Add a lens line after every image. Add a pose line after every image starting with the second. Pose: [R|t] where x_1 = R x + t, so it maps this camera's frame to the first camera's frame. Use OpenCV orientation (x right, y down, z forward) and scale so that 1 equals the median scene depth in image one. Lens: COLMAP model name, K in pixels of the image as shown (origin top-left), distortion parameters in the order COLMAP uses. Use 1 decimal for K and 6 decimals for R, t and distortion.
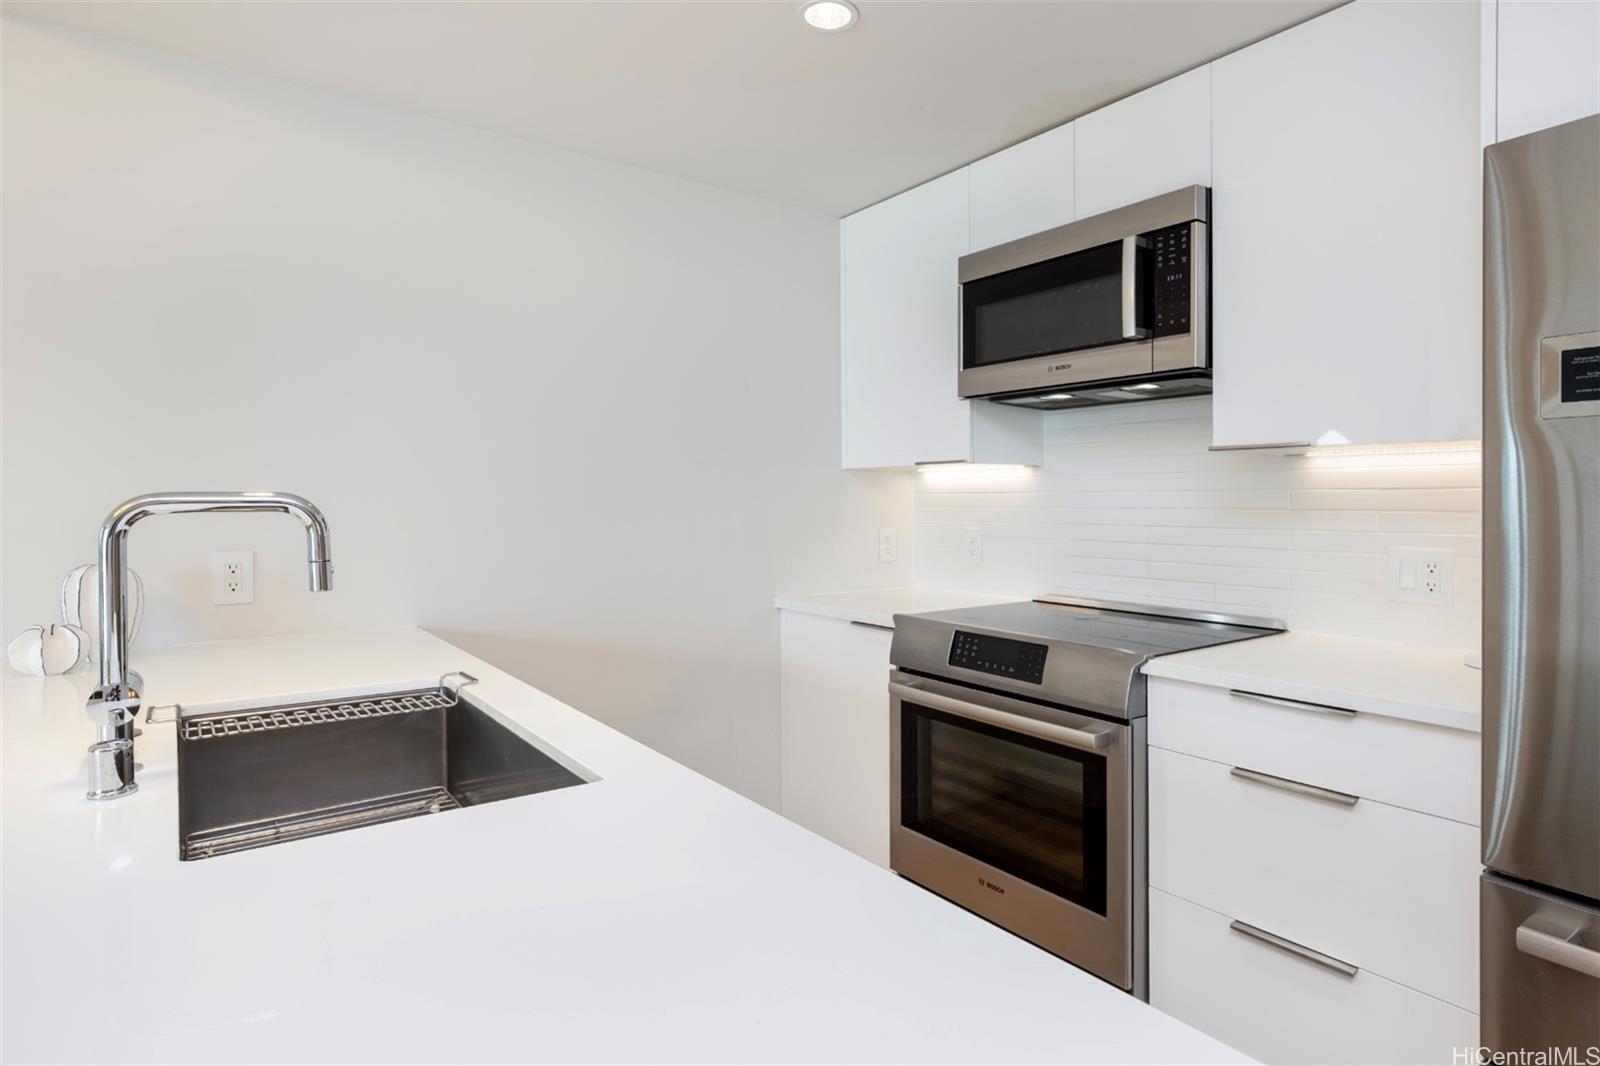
lens RADIAL K [[891.5, 0, 747.1], [0, 891.5, 508.9], [0, 0, 1]] dist [-0.000418, -0.009192]
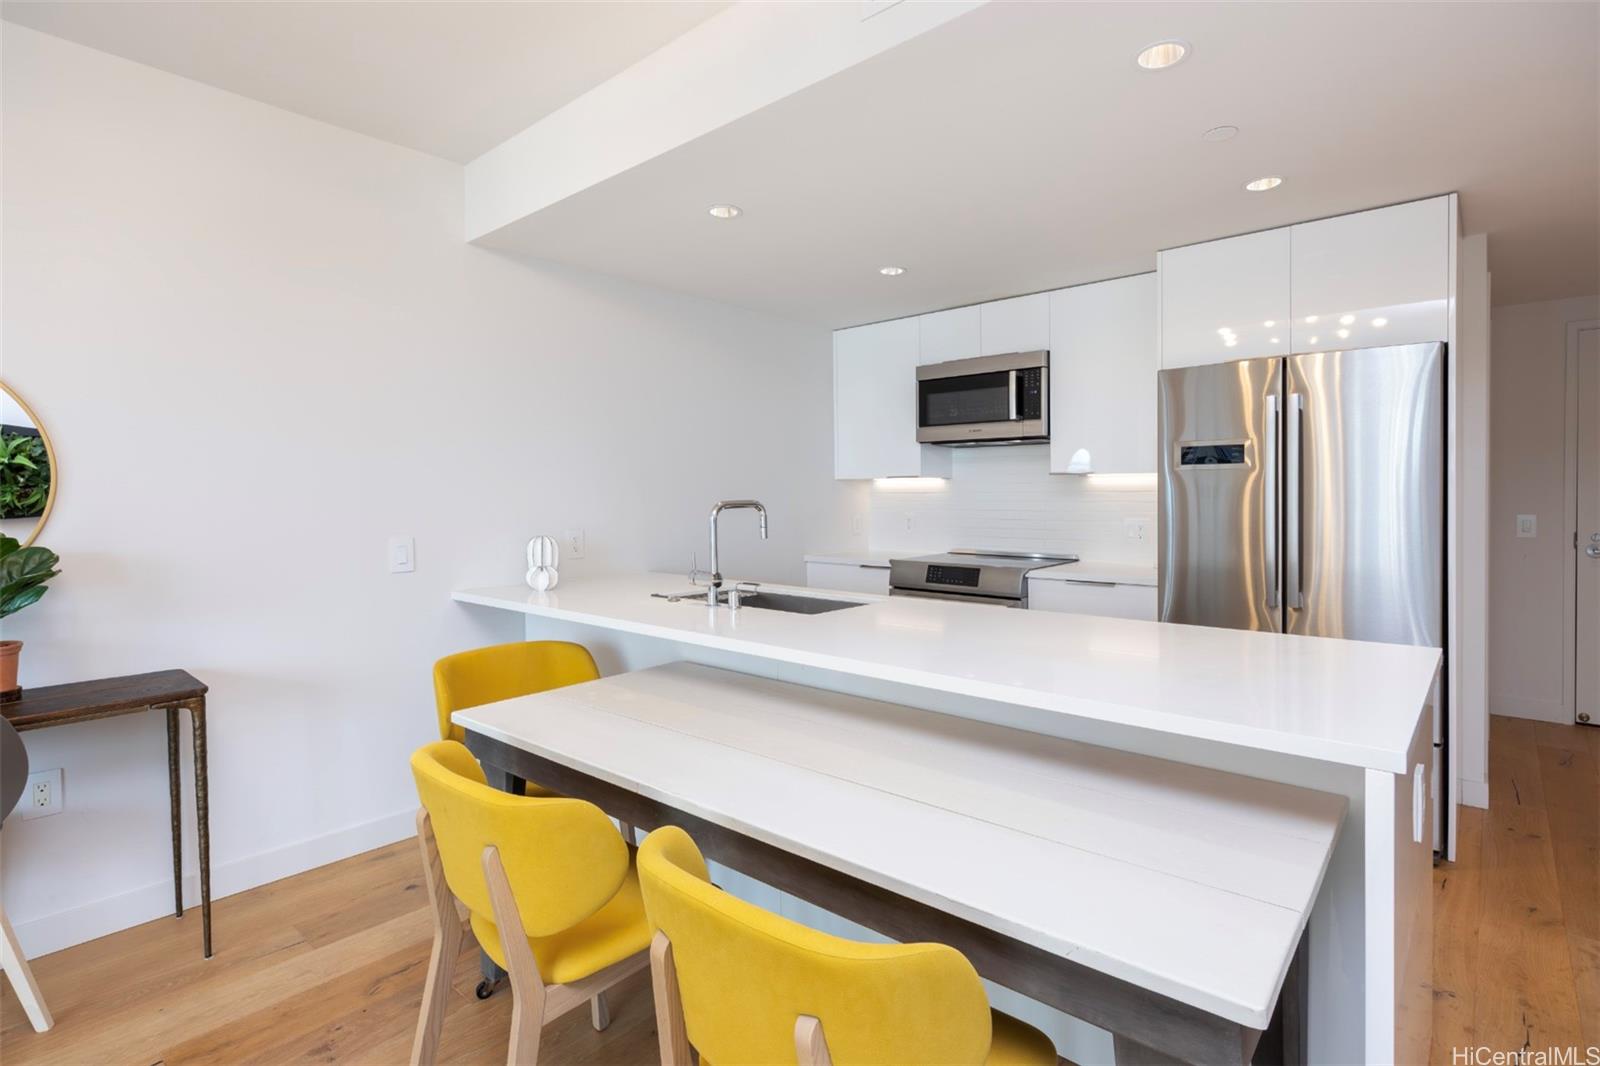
lens RADIAL K [[792.4, 0, 799.5], [0, 792.4, 514.6], [0, 0, 1]] dist [-0.001173, -0.000043]
pose [[0.963356, -0.012030, 0.267957, -0.544690], [0.007618, 0.999818, 0.017501, -0.007212], [-0.268118, -0.014818, 0.963272, -0.644536]]
